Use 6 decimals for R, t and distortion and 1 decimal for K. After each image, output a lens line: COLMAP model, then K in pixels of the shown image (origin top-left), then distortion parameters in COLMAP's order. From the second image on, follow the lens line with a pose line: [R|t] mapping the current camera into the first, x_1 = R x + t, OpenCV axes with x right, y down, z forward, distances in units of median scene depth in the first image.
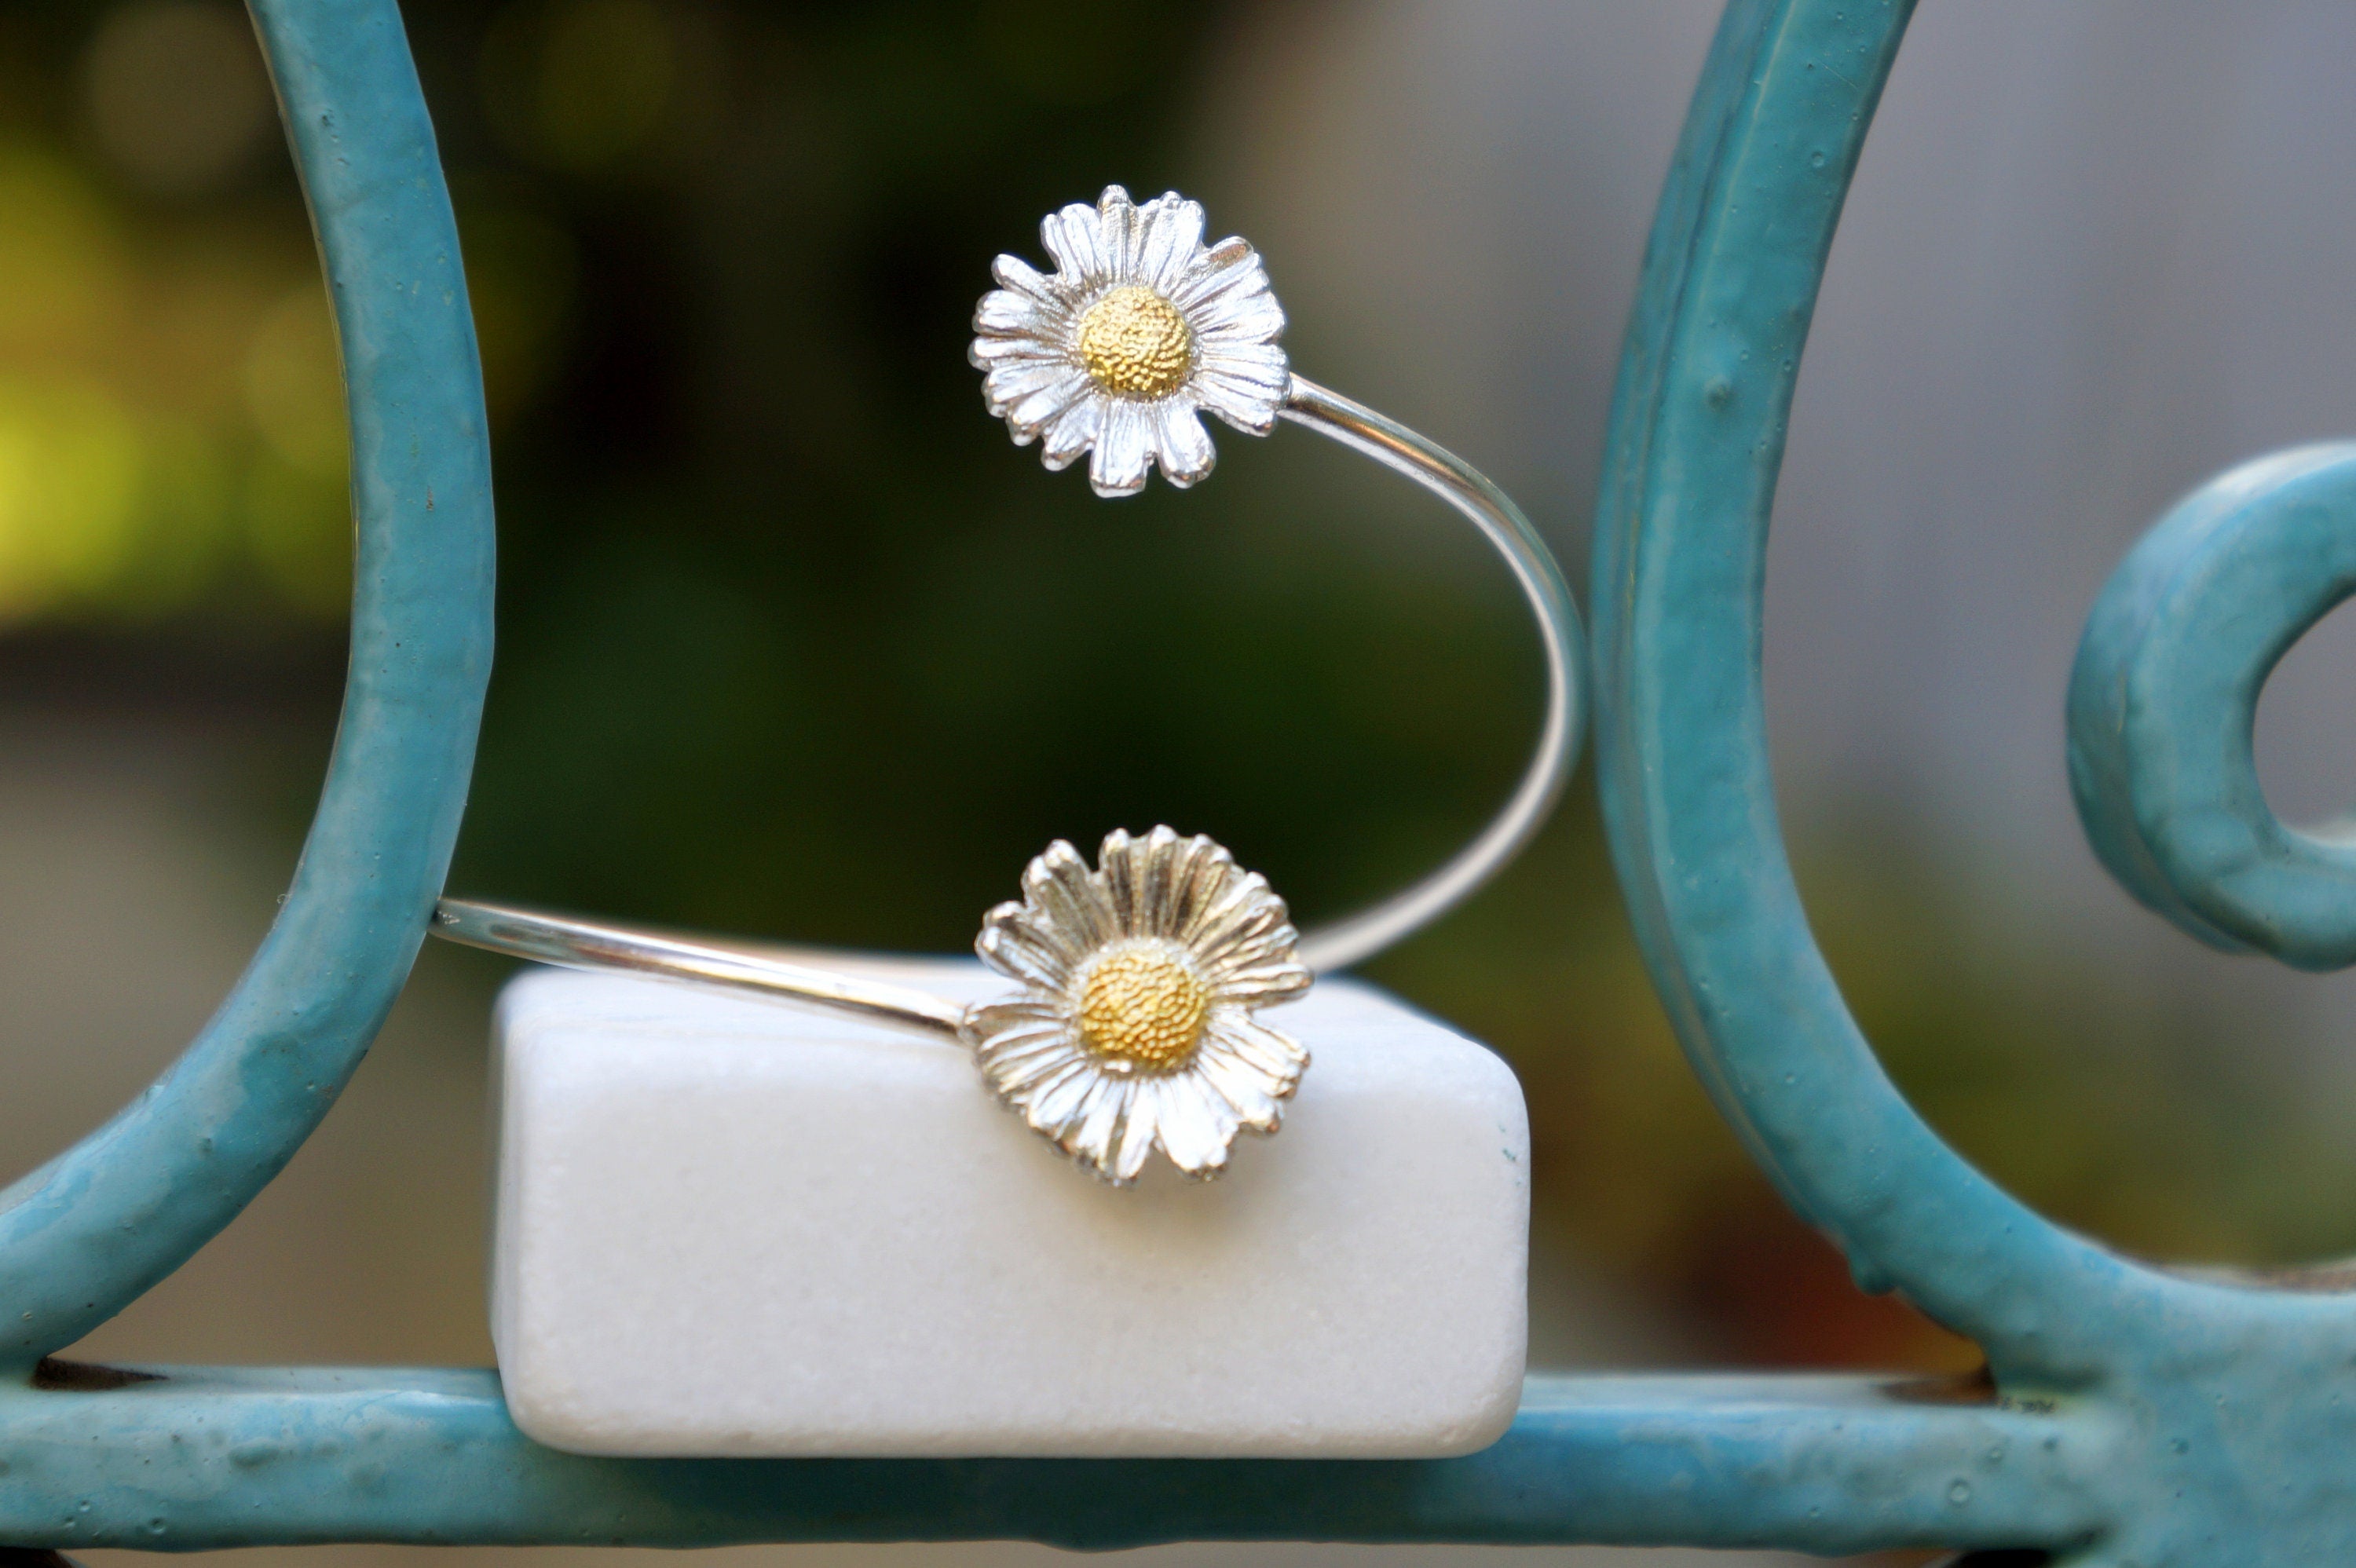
lens RADIAL K [[6168.6, 0, 1185.2], [0, 6168.6, 779.8], [0, 0, 1]] dist [0.370932, 0.000000]
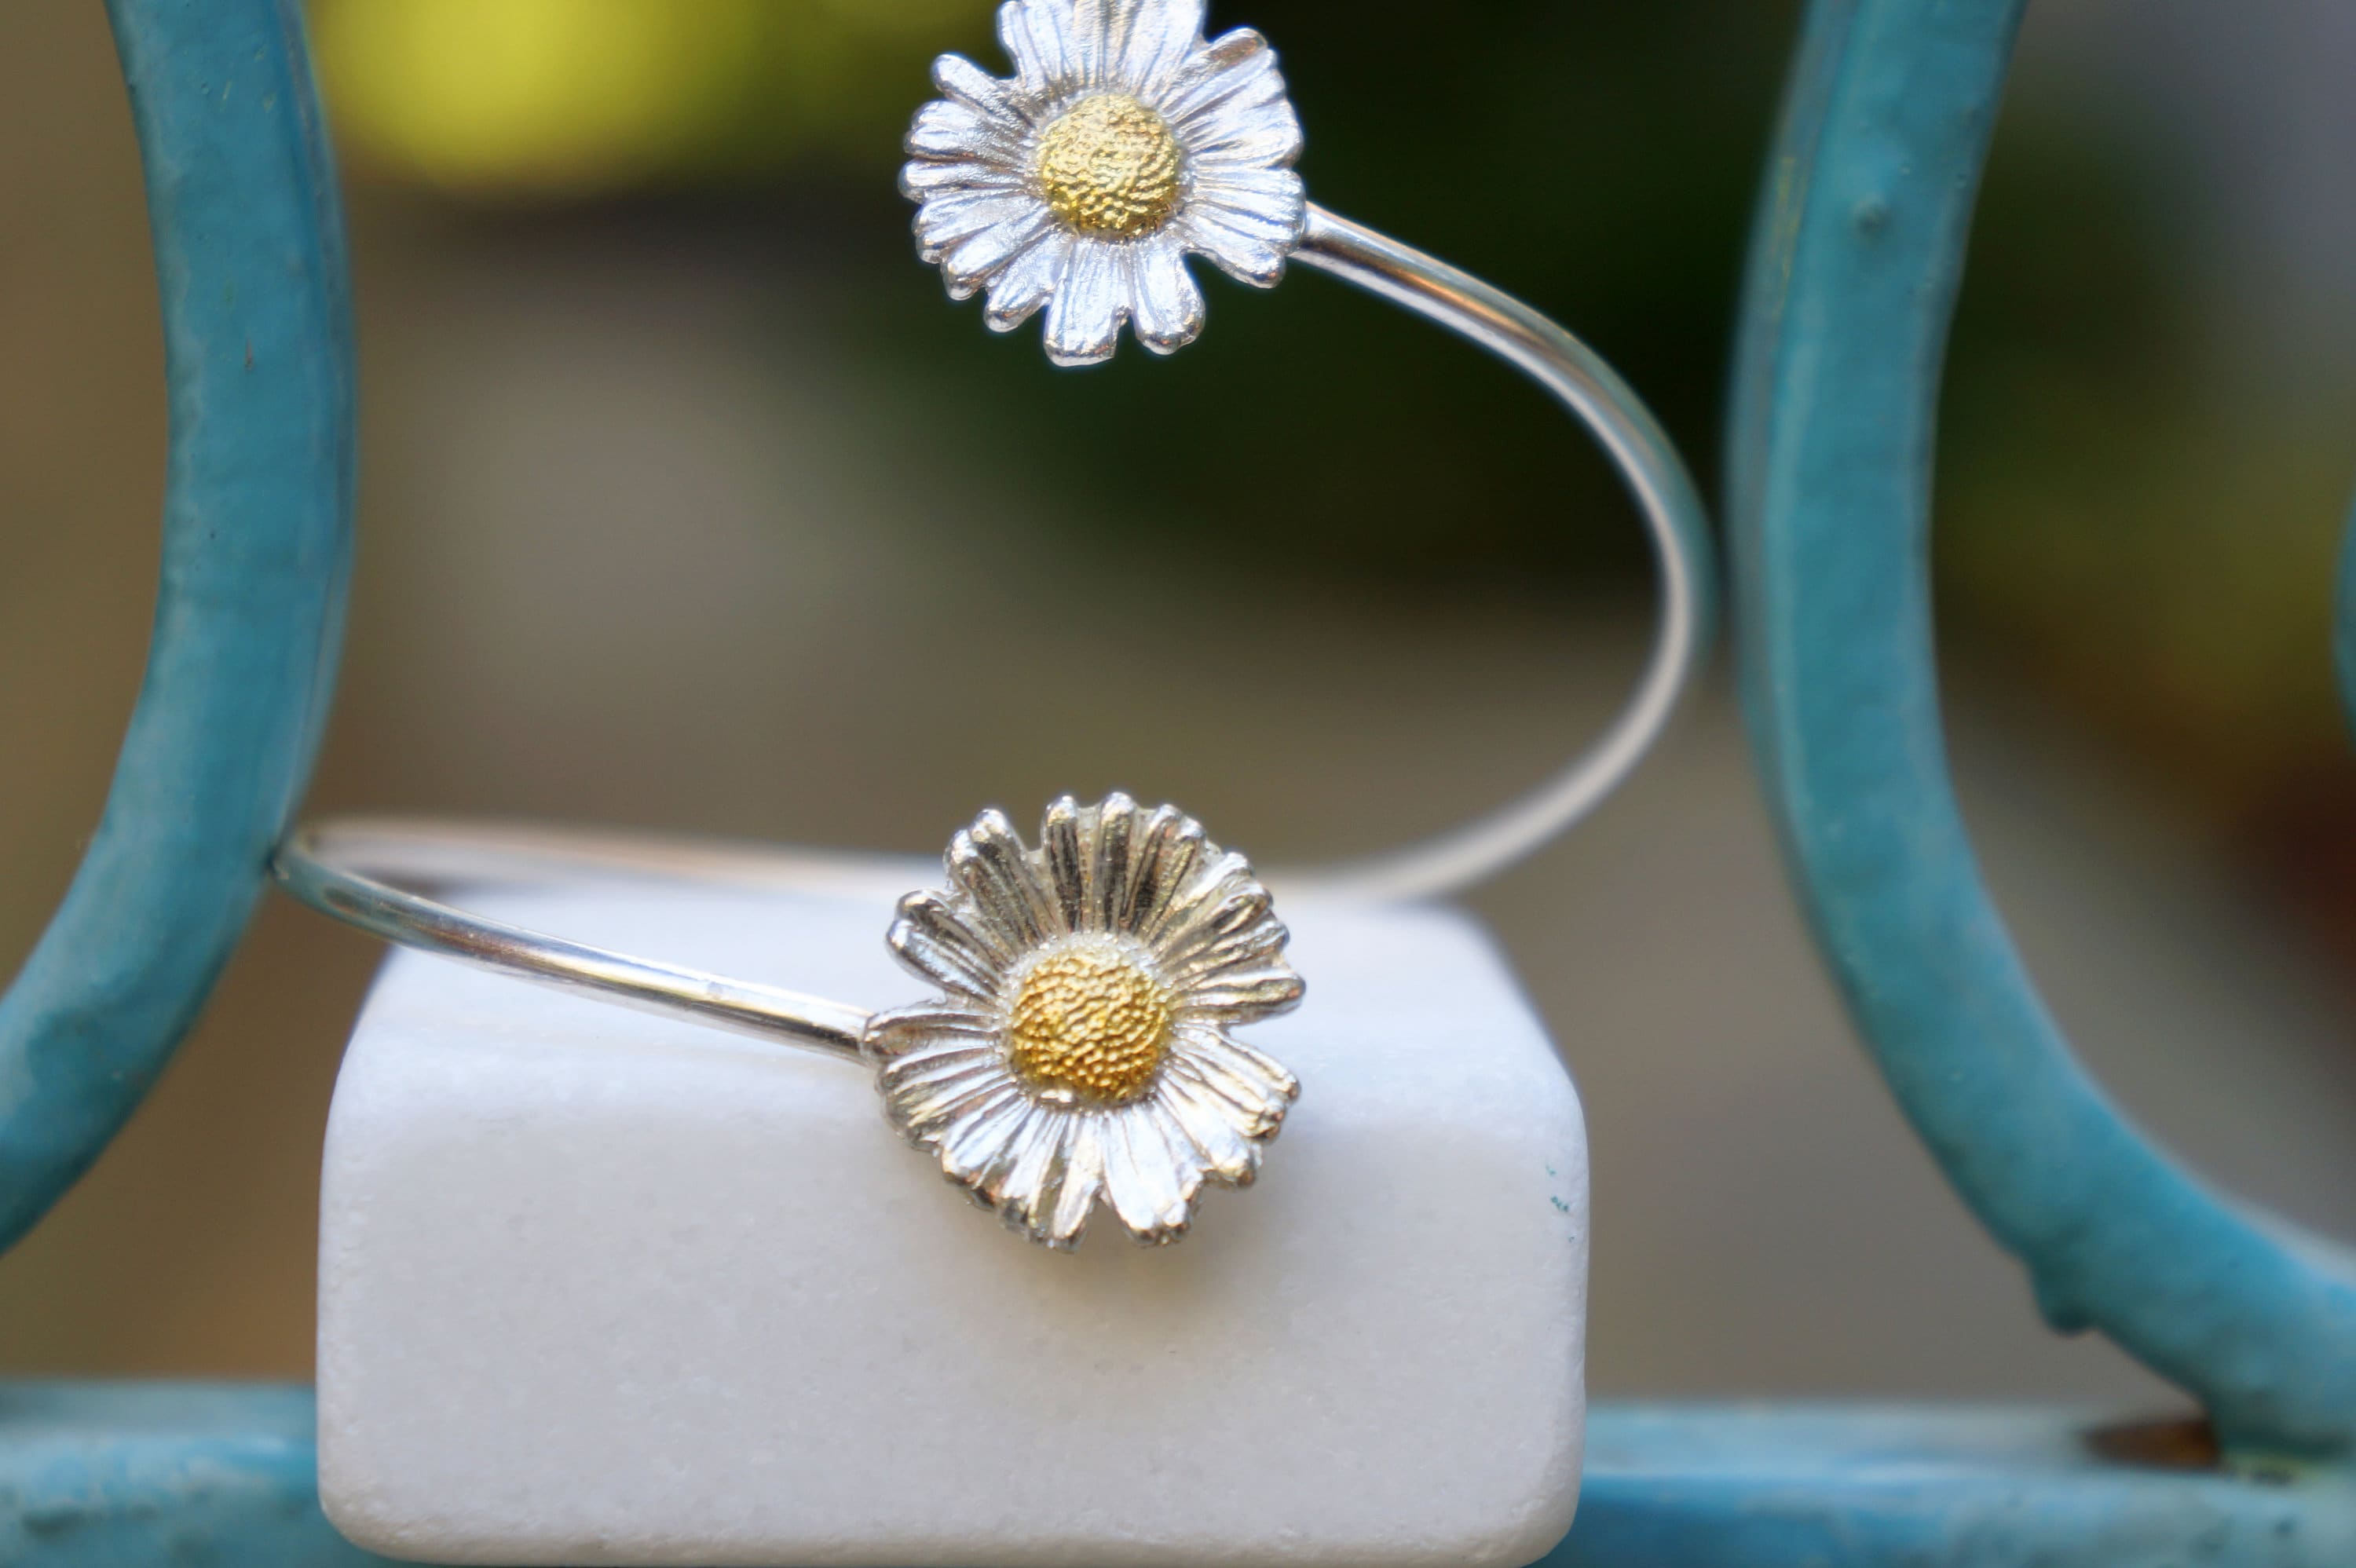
lens RADIAL K [[6168.6, 0, 1177.9], [0, 6168.6, 789.5], [0, 0, 1]] dist [0.370932, 0.000000]
pose [[0.995727, 0.010211, -0.091777, 0.074093], [-0.003352, 0.997210, 0.074577, -0.050174], [0.092282, -0.073951, 0.992983, 0.205394]]
